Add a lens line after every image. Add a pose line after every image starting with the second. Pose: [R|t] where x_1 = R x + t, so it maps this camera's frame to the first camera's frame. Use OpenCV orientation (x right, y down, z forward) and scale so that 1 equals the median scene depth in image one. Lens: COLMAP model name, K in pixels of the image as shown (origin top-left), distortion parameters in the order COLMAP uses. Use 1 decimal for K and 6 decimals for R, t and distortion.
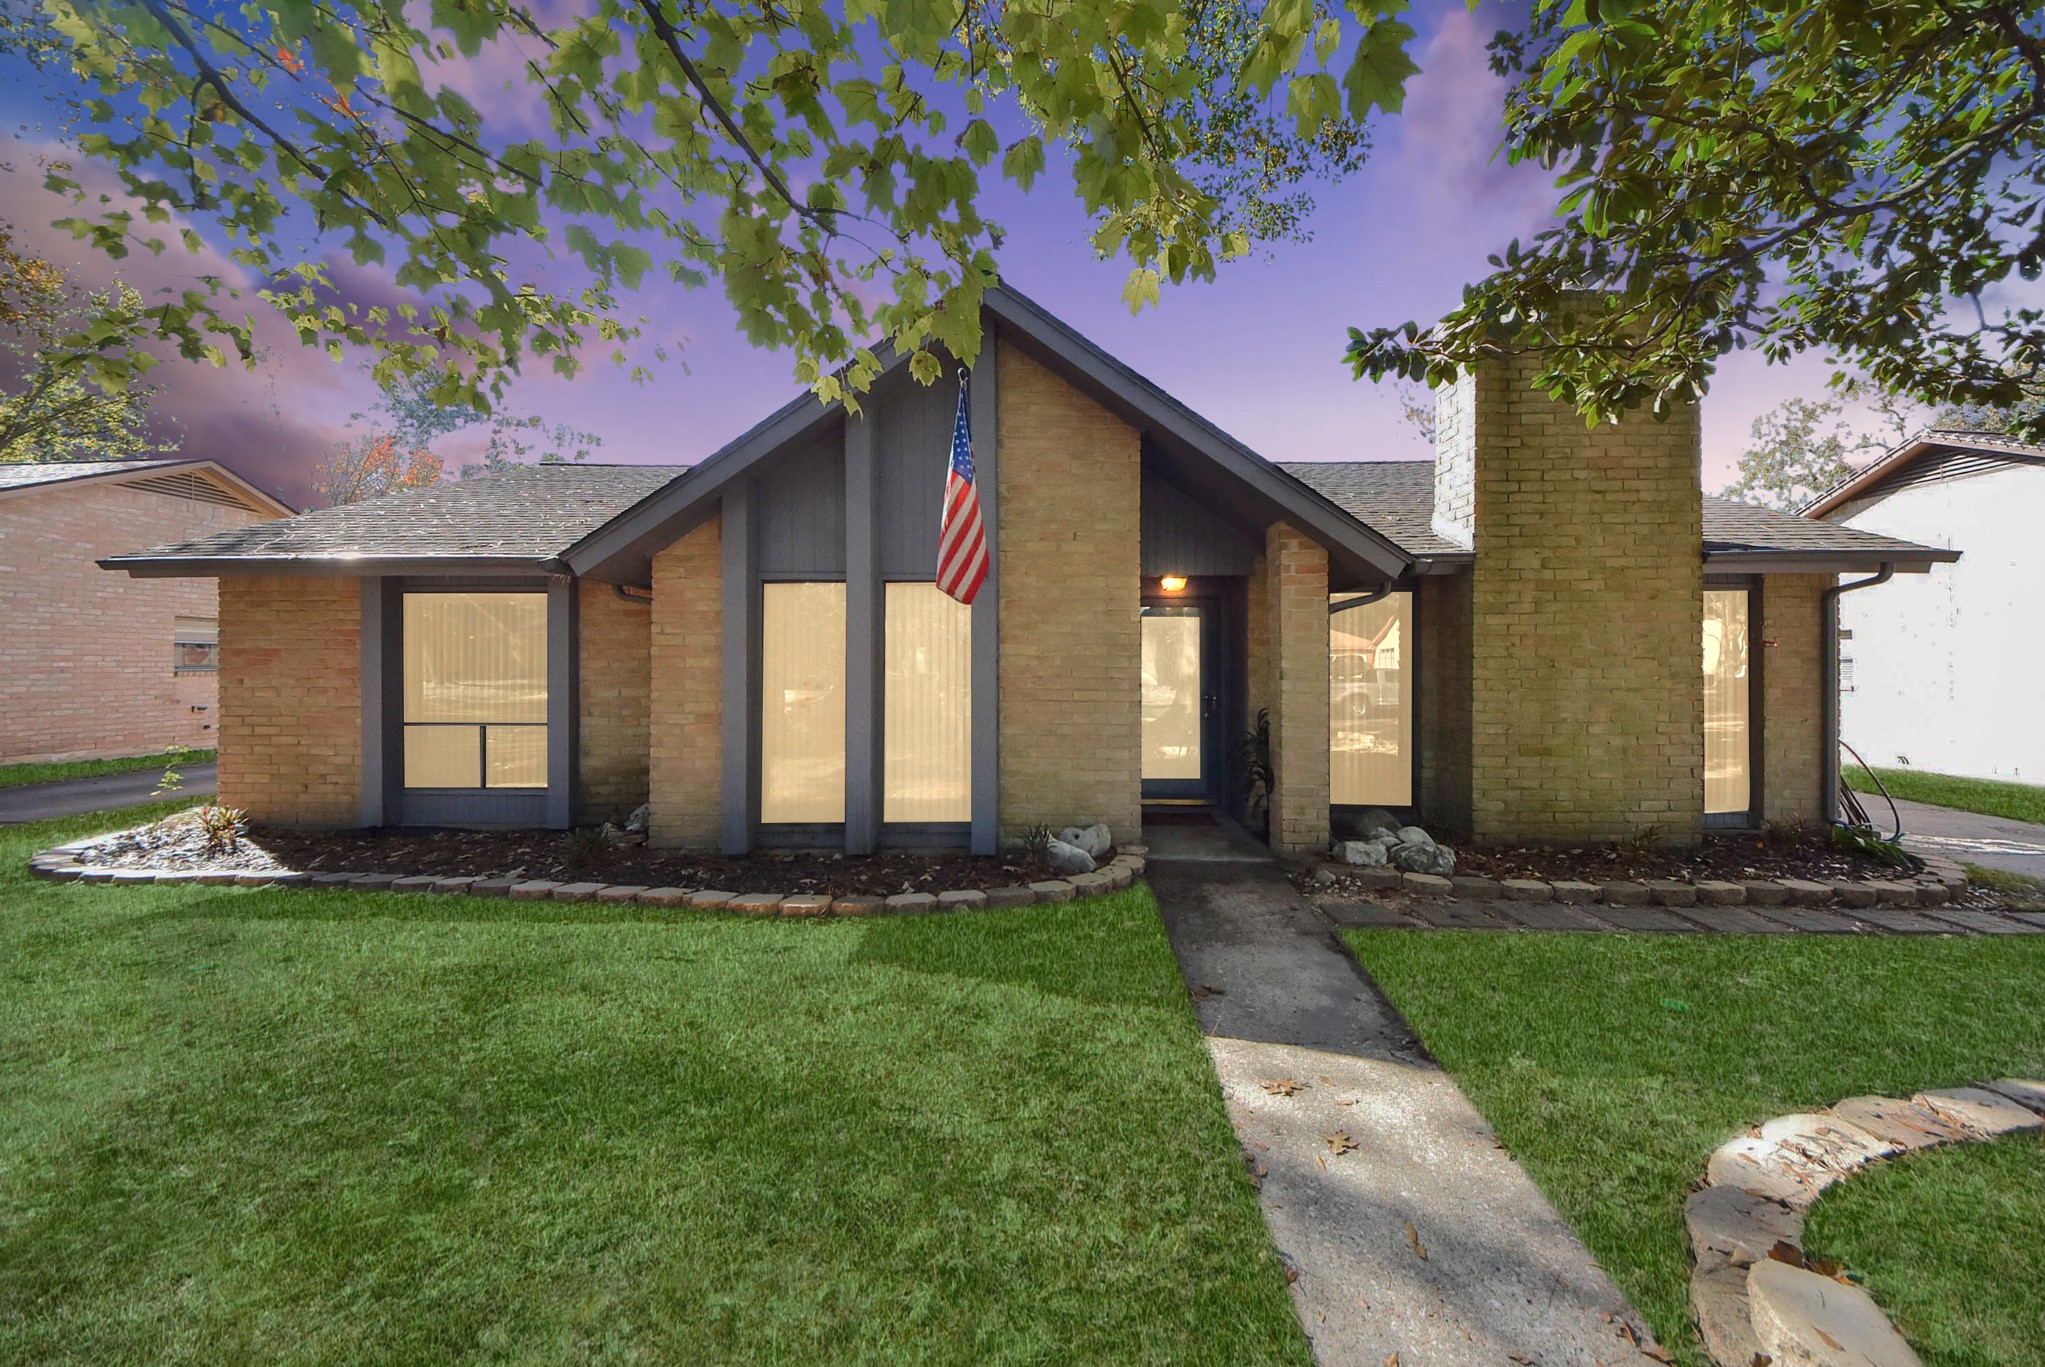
lens RADIAL K [[742.9, 0, 1011.0], [0, 742.9, 651.8], [0, 0, 1]] dist [-0.005302, -0.000788]
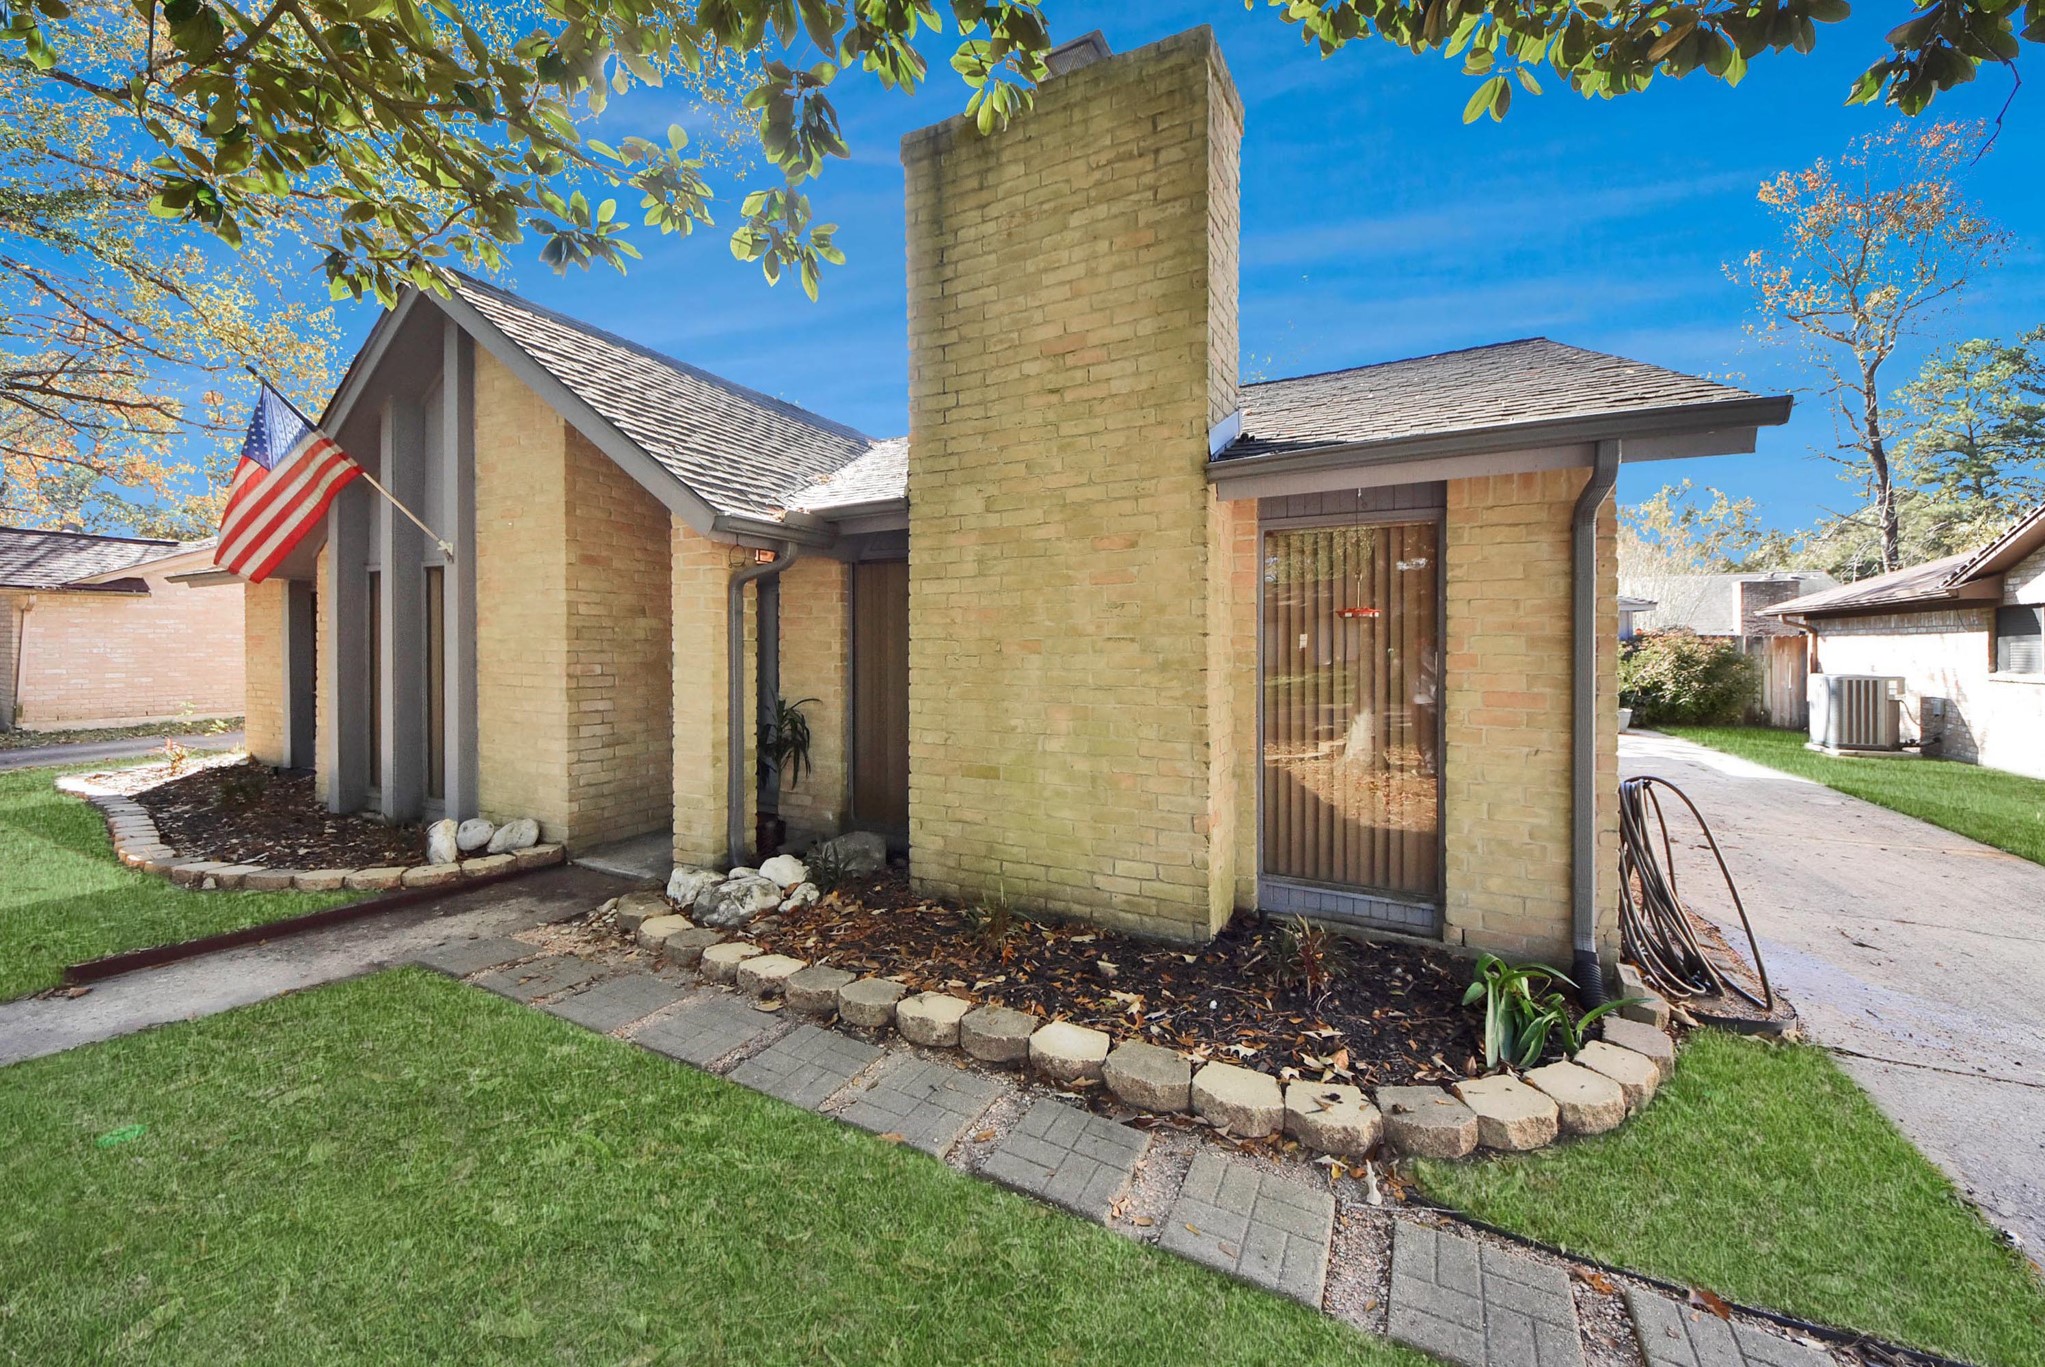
lens RADIAL K [[742.9, 0, 1027.3], [0, 742.9, 650.3], [0, 0, 1]] dist [-0.005302, -0.000788]
pose [[0.917220, 0.000748, -0.398380, 1.031499], [0.007206, 0.999804, 0.018467, 0.005327], [0.398316, -0.019809, 0.917034, 0.369881]]
